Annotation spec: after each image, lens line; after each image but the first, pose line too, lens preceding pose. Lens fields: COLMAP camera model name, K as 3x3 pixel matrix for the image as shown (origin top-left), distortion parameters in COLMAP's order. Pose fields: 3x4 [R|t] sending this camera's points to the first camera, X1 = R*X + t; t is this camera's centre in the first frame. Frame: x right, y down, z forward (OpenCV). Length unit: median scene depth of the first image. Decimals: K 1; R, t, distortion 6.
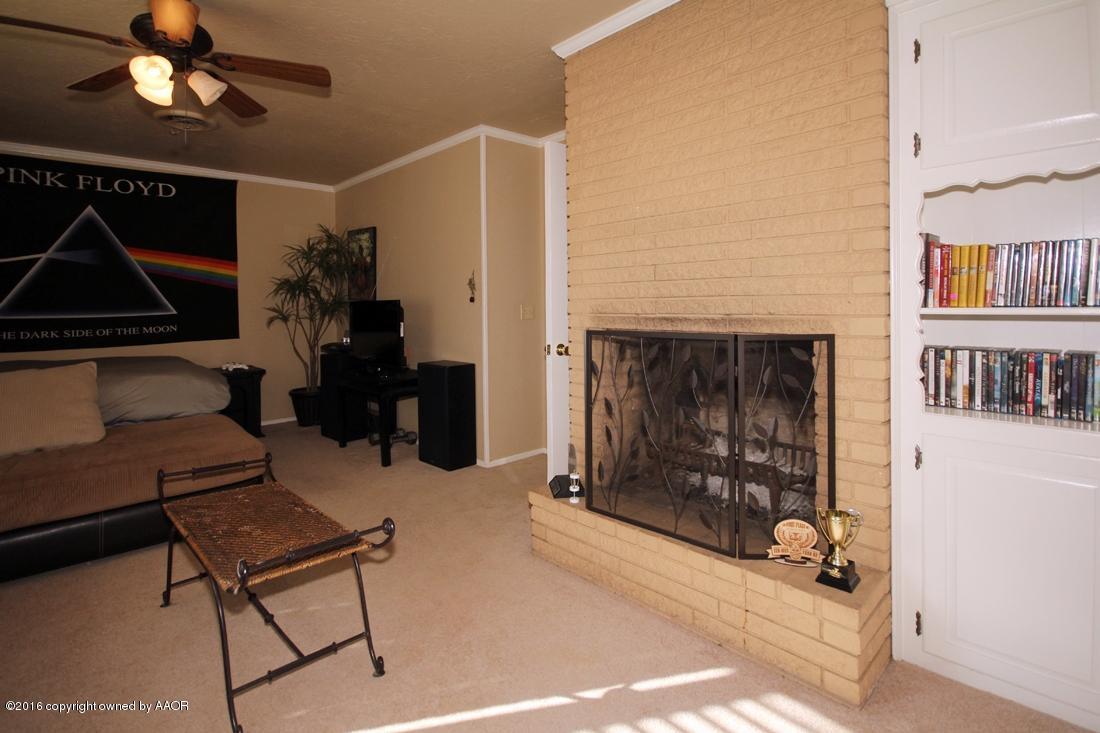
lens RADIAL K [[545.6, 0, 549.7], [0, 545.6, 334.4], [0, 0, 1]] dist [-0.001493, -0.001110]
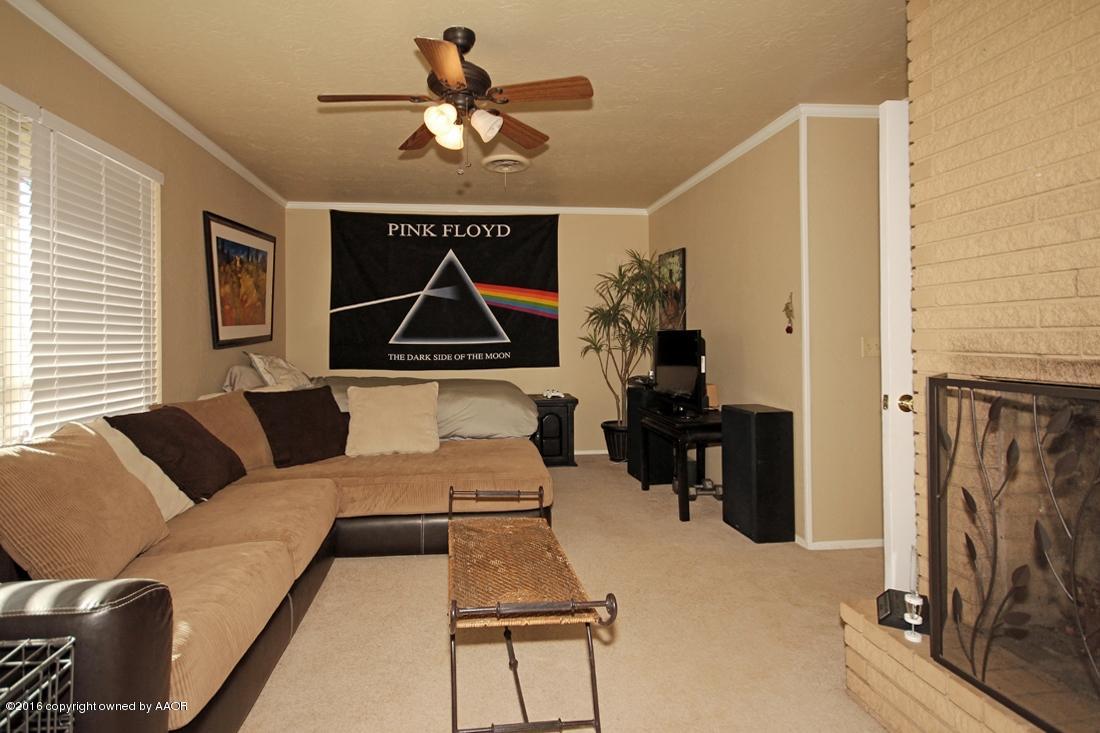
lens RADIAL K [[580.7, 0, 547.9], [0, 580.7, 345.3], [0, 0, 1]] dist [0.007444, -0.000950]
pose [[0.797784, 0.017806, -0.602680, 0.099960], [-0.039937, 0.998929, -0.023353, -0.009300], [0.601619, 0.042700, 0.797641, 0.150140]]
